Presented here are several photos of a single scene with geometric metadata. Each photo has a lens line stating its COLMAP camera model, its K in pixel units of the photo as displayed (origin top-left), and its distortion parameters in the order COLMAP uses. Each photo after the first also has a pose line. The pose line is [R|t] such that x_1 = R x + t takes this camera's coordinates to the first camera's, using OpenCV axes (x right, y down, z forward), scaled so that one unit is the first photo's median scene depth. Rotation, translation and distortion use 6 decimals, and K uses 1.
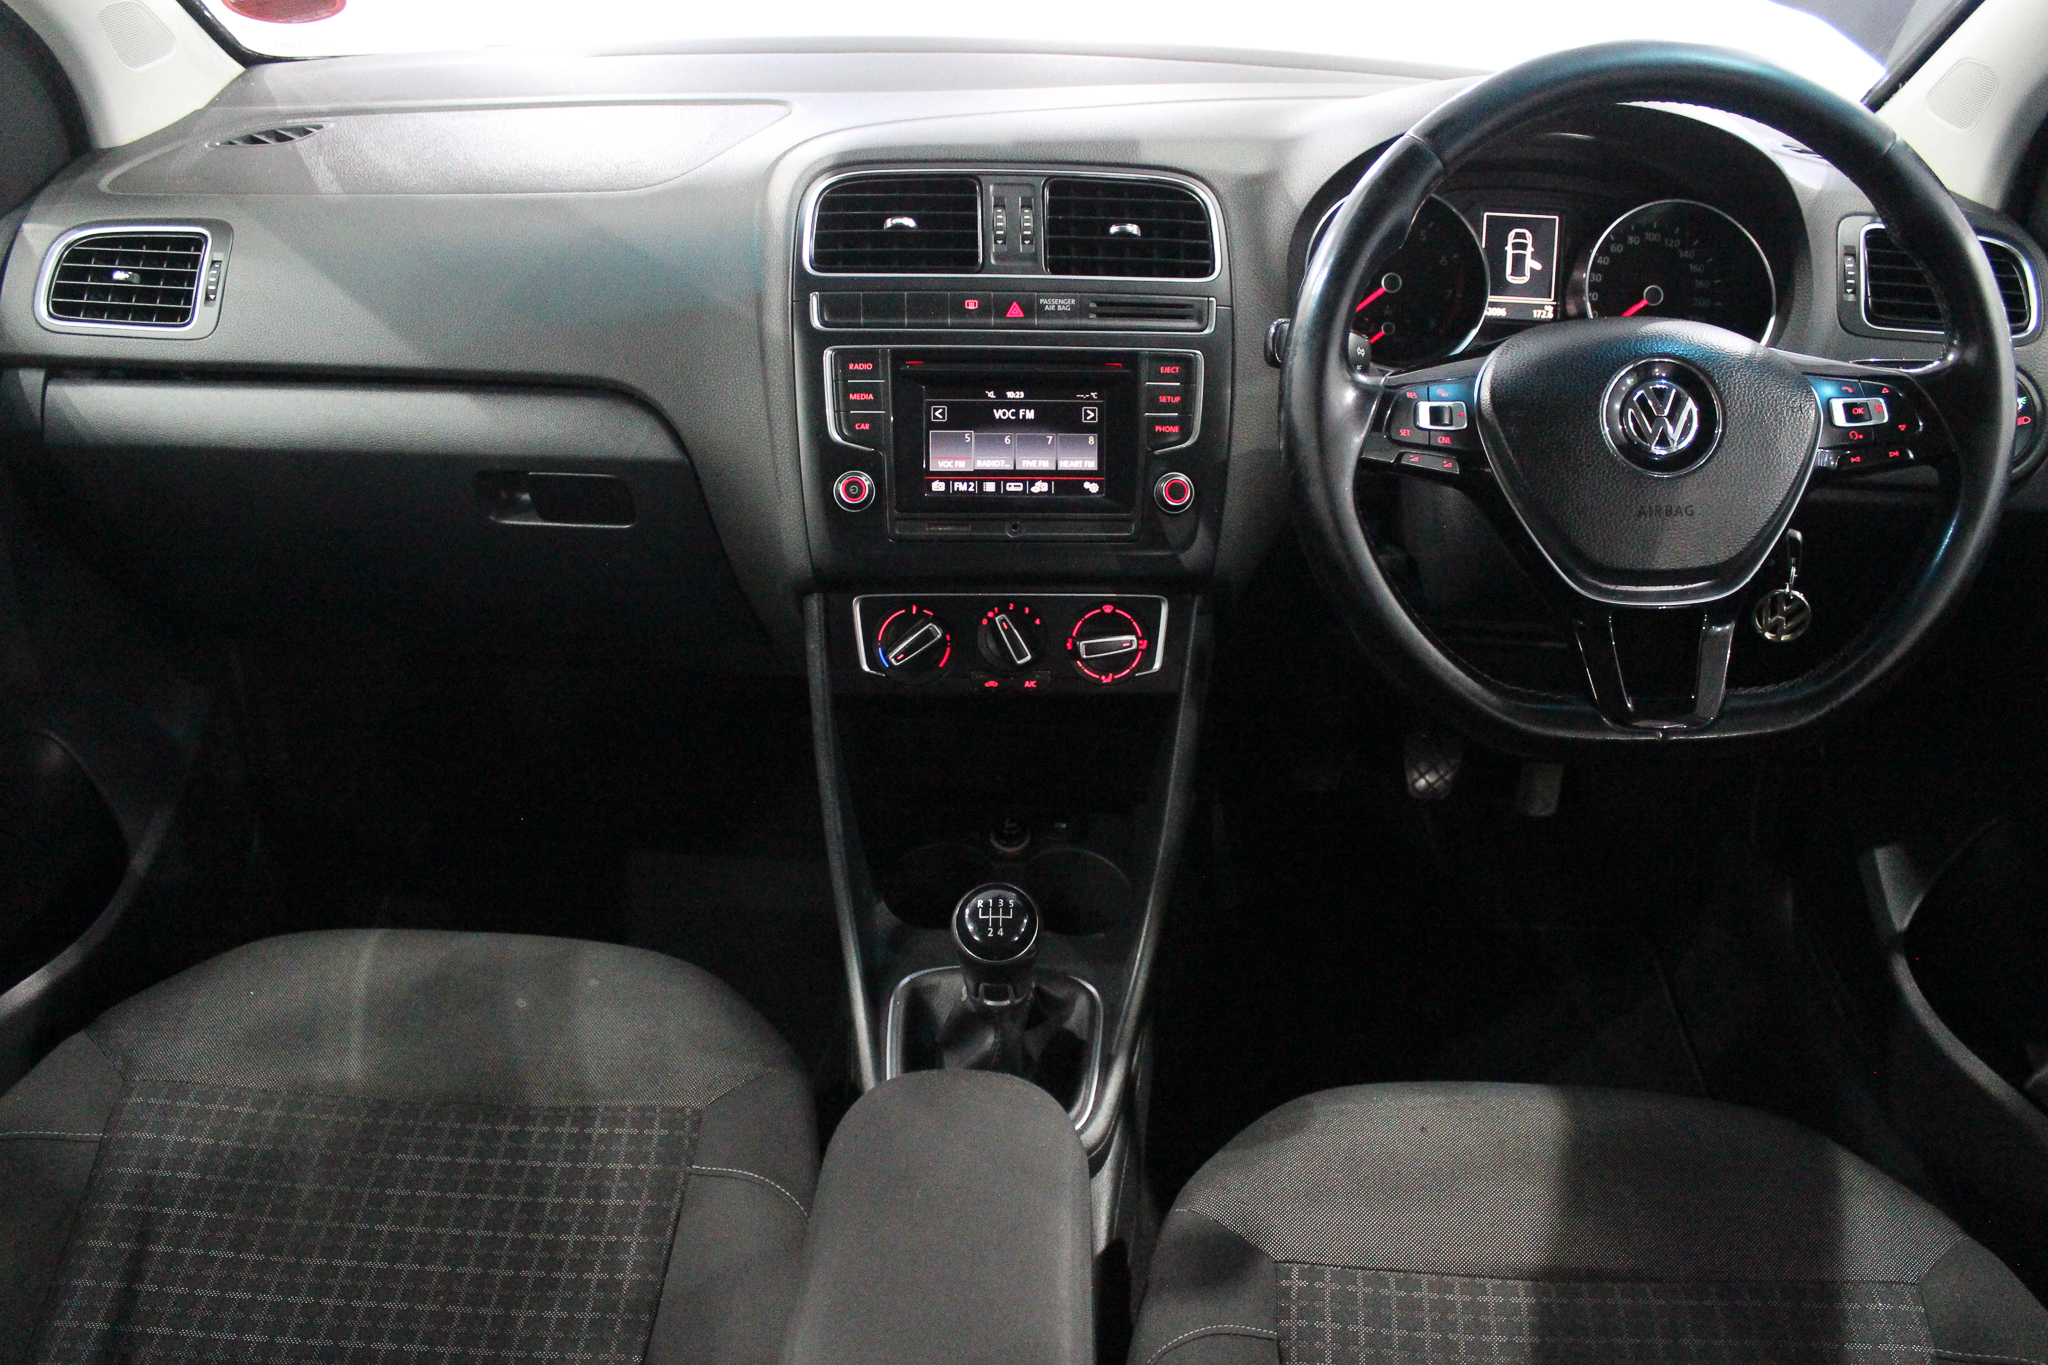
lens RADIAL K [[1717.8, 0, 1033.5], [0, 1717.8, 669.2], [0, 0, 1]] dist [-0.143054, 0.108047]
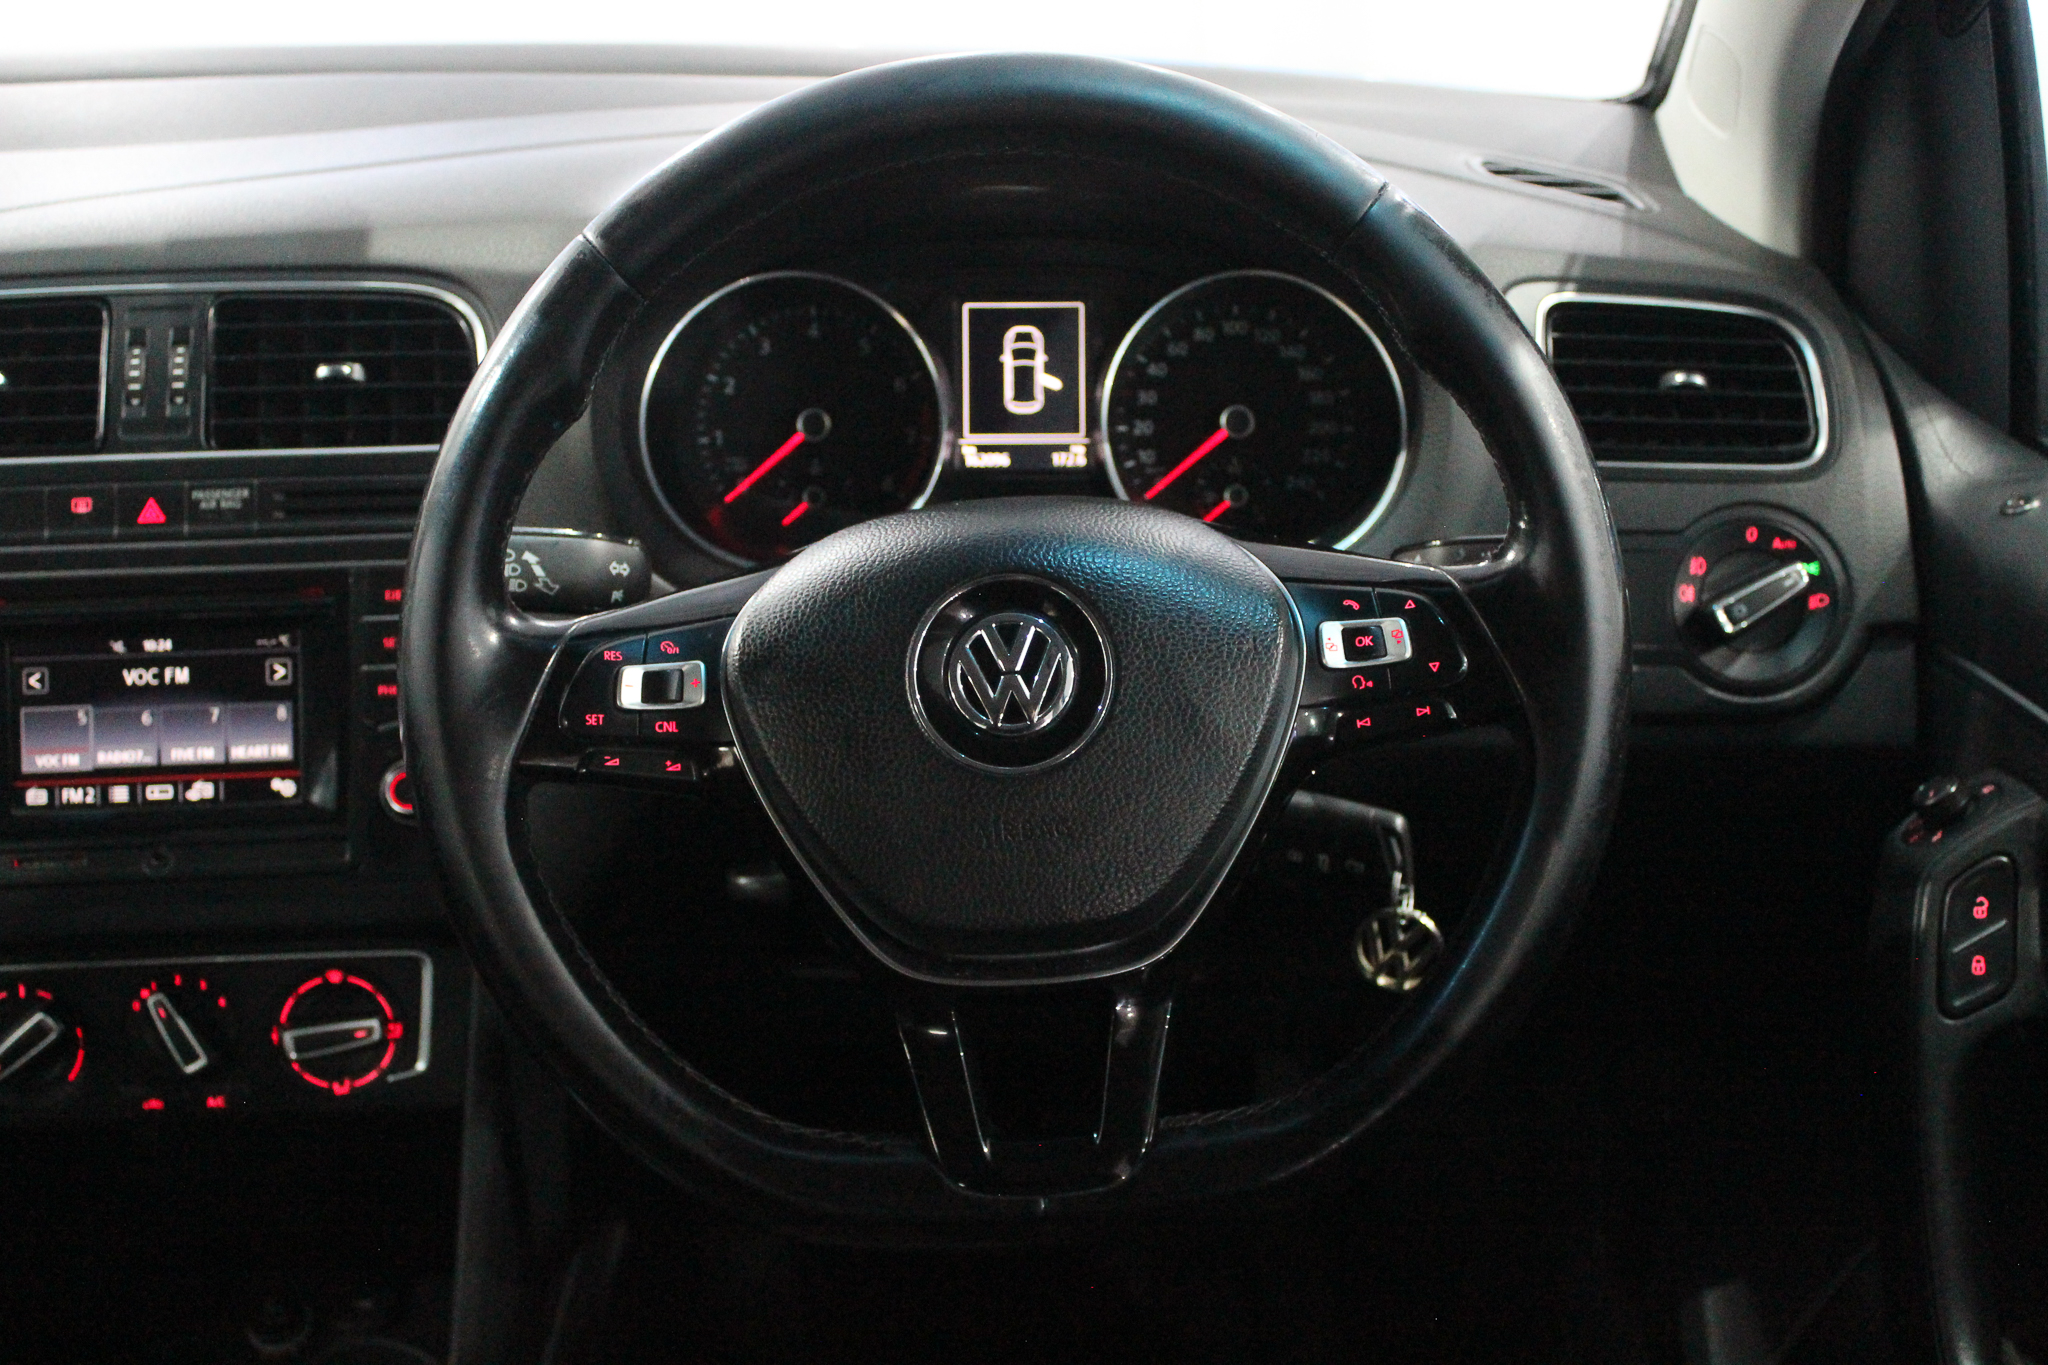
lens RADIAL K [[2561.4, 0, 1017.8], [0, 2561.4, 683.1], [0, 0, 1]] dist [-0.065056, 0.000000]
pose [[0.999000, -0.042718, 0.013196, 0.290940], [0.043617, 0.996026, -0.077648, -0.060173], [-0.009827, 0.078146, 0.996894, 0.067646]]
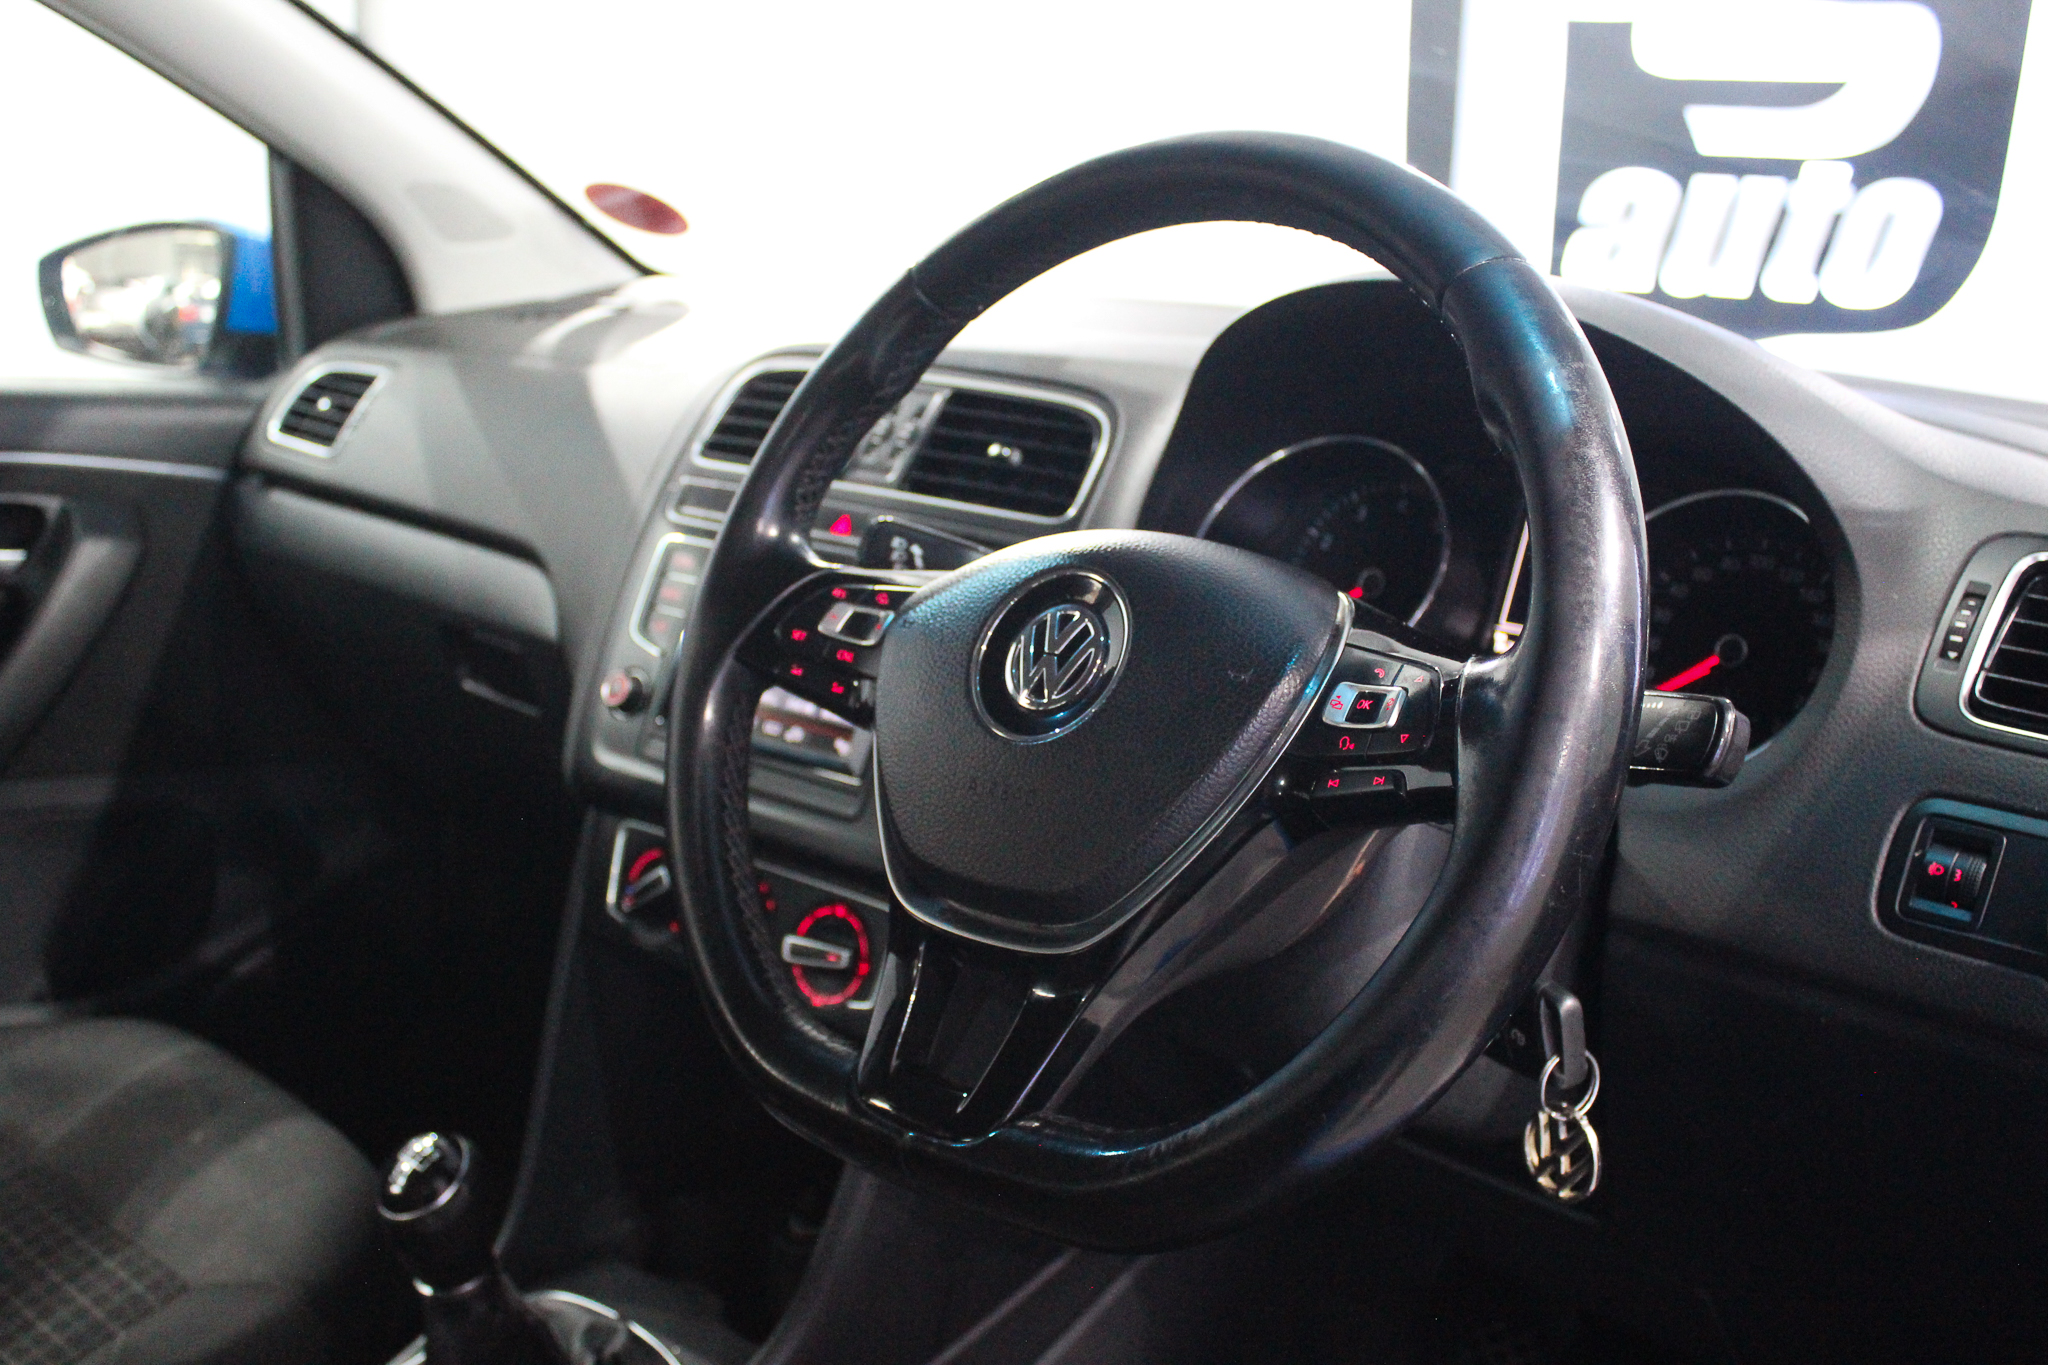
lens RADIAL K [[2059.0, 0, 1008.2], [0, 2059.0, 698.0], [0, 0, 1]] dist [-0.037946, 0.000000]
pose [[0.751783, 0.166530, -0.638036, 0.698091], [-0.332728, 0.931176, -0.149006, -0.008747], [0.569310, 0.324313, 0.755452, 0.314730]]
